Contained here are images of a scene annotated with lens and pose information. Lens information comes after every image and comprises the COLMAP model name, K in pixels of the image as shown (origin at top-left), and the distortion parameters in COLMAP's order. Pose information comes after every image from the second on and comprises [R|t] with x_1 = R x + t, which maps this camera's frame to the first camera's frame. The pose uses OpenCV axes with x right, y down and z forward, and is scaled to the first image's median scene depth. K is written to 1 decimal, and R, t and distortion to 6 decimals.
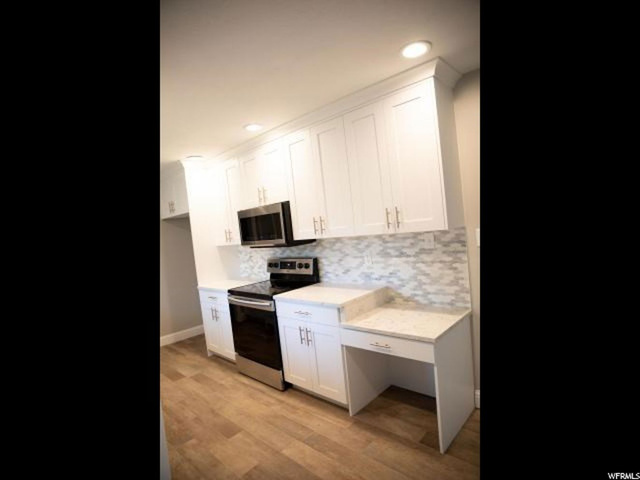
lens RADIAL K [[318.5, 0, 319.8], [0, 318.5, 249.1], [0, 0, 1]] dist [-0.058024, 0.000246]
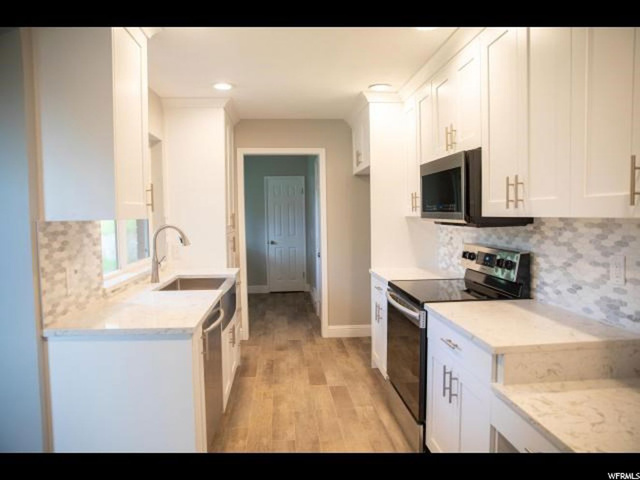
lens RADIAL K [[434.4, 0, 320.0], [0, 434.4, 240.0], [0, 0, 1]] dist [-0.108860, 0.086448]
pose [[0.745532, 0.133811, -0.652899, 0.216293], [-0.112118, 0.990857, 0.075050, -0.011164], [0.656972, 0.017250, 0.753718, 0.239723]]
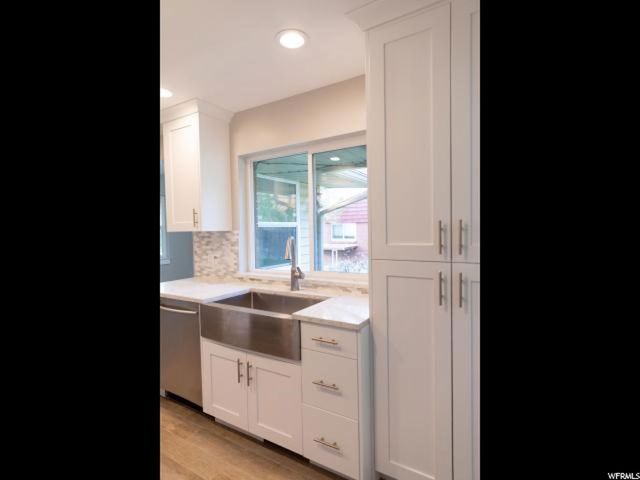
lens RADIAL K [[318.6, 0, 320.0], [0, 318.6, 240.0], [0, 0, 1]] dist [-0.002192, -0.000382]
pose [[-0.973579, 0.128437, -0.188807, -0.691052], [0.106077, 0.986579, 0.124138, -0.007351], [0.202217, 0.100830, -0.974136, 1.579198]]
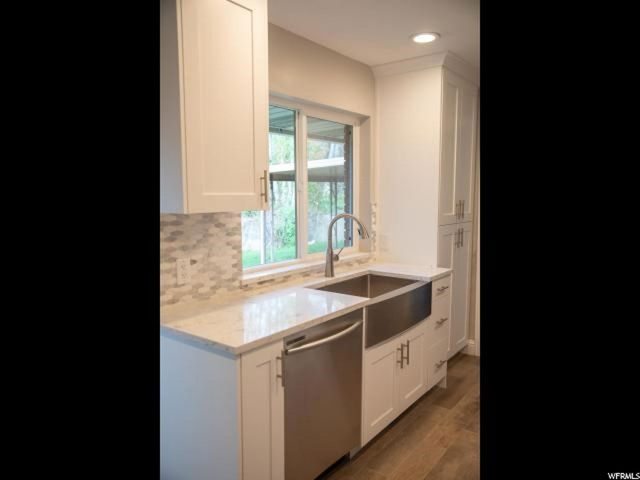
lens RADIAL K [[449.0, 0, 320.0], [0, 449.0, 240.0], [0, 0, 1]] dist [-0.000035, 0.001280]
pose [[0.109684, 0.203660, -0.972878, 0.201465], [-0.080046, 0.977414, 0.195586, -0.059250], [0.990738, 0.056422, 0.123509, 0.622070]]
